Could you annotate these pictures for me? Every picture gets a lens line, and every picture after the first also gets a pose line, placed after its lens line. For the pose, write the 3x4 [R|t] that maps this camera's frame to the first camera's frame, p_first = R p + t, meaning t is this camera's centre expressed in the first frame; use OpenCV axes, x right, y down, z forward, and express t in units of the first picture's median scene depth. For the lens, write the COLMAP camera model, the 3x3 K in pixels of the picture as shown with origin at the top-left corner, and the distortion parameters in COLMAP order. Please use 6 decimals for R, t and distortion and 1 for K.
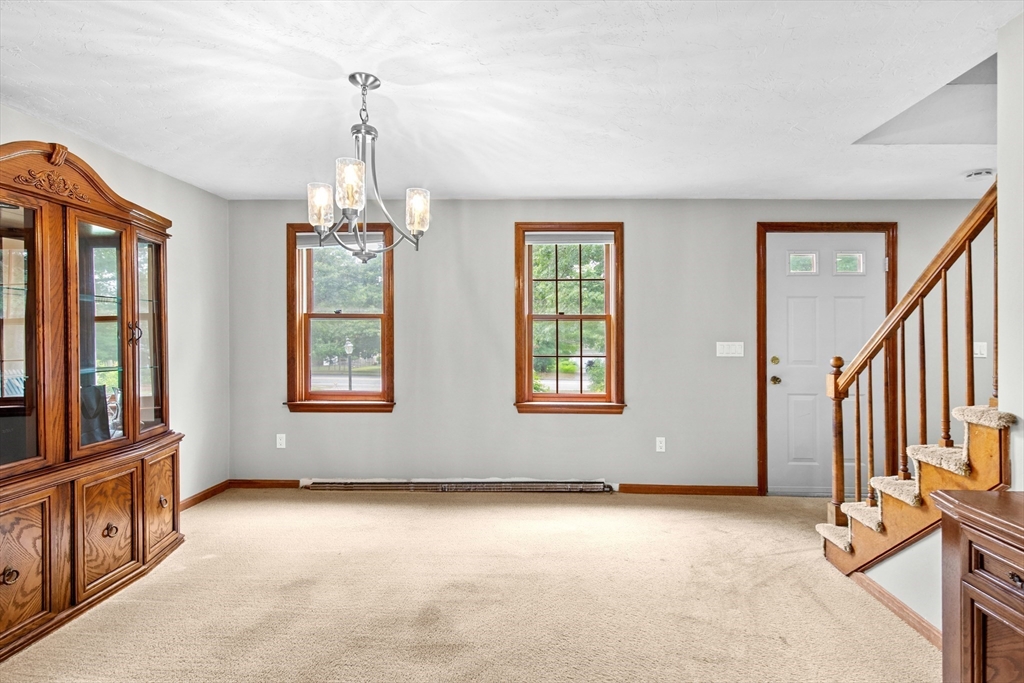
lens RADIAL K [[461.3, 0, 505.5], [0, 461.3, 336.6], [0, 0, 1]] dist [0.009009, -0.000189]
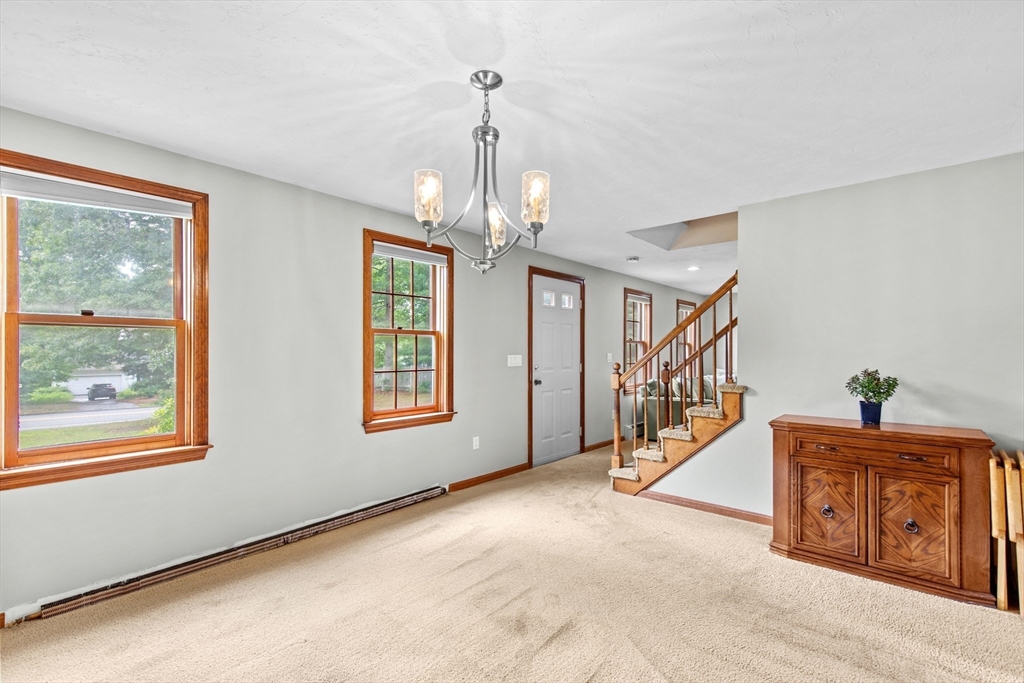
lens RADIAL K [[461.3, 0, 510.6], [0, 461.3, 351.8], [0, 0, 1]] dist [0.009009, -0.000189]
pose [[0.638009, -0.005519, 0.770009, -0.507409], [0.003356, 0.999985, 0.004386, -0.002505], [-0.770021, -0.000214, 0.638018, 0.184464]]
